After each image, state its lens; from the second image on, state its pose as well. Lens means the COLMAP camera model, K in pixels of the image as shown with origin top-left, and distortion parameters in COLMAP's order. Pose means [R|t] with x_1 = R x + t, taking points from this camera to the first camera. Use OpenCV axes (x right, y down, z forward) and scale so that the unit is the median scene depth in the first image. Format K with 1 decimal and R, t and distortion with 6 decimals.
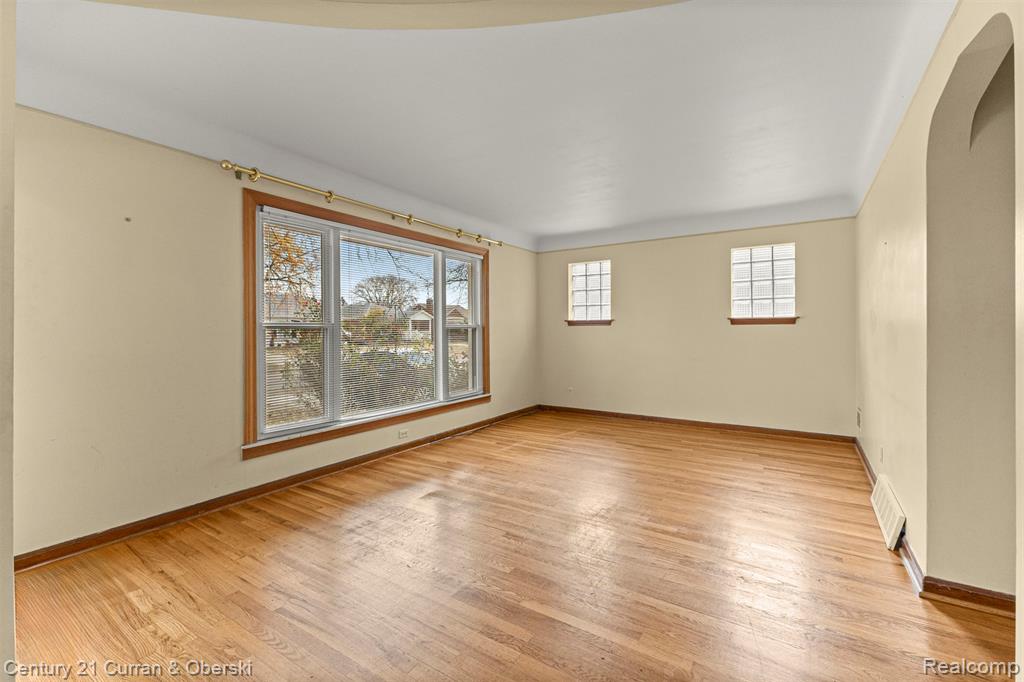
lens RADIAL K [[446.7, 0, 513.1], [0, 446.7, 329.1], [0, 0, 1]] dist [0.011981, -0.000816]
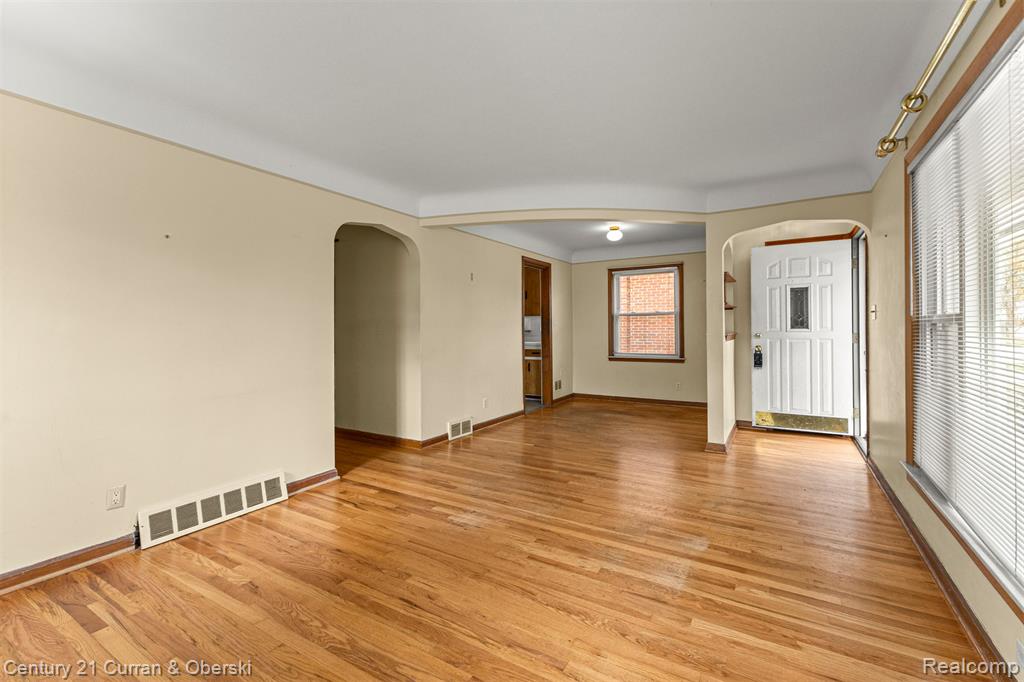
lens RADIAL K [[444.3, 0, 512.7], [0, 444.3, 332.4], [0, 0, 1]] dist [0.006977, -0.000431]
pose [[-0.999450, 0.010697, -0.031387, 0.132963], [0.010391, 0.999897, 0.009902, -0.002367], [0.031489, 0.009570, -0.999458, 1.445773]]
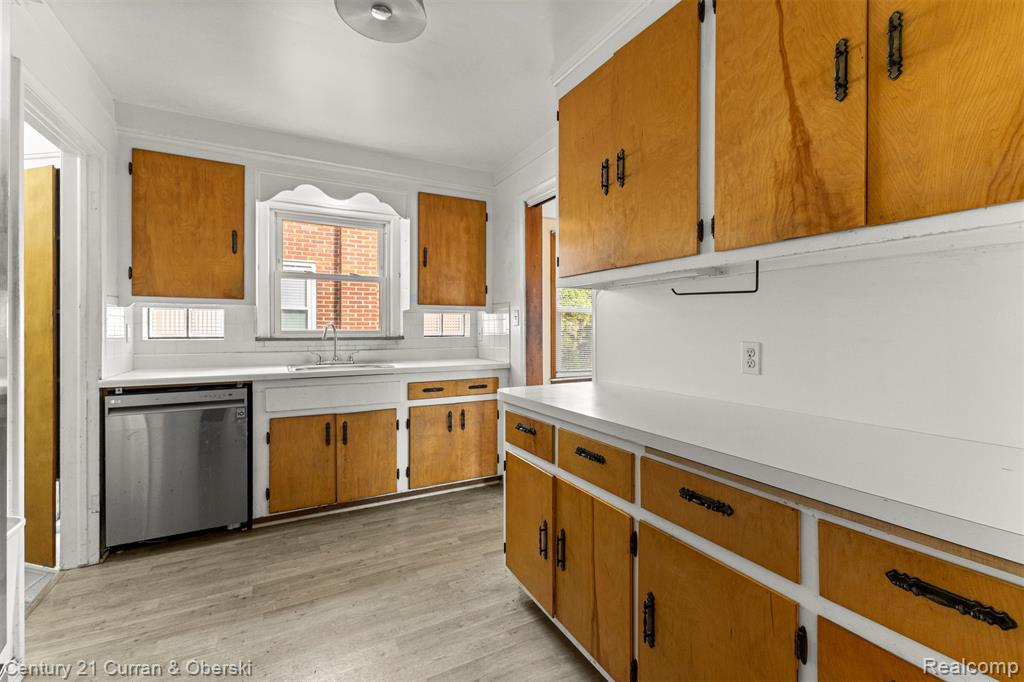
lens RADIAL K [[446.7, 0, 513.1], [0, 446.7, 329.1], [0, 0, 1]] dist [0.011981, -0.000816]
pose [[-0.482123, 0.006152, -0.876082, 0.699327], [0.000300, 0.999976, 0.006857, -0.011933], [0.876103, 0.003043, -0.482114, 0.046266]]
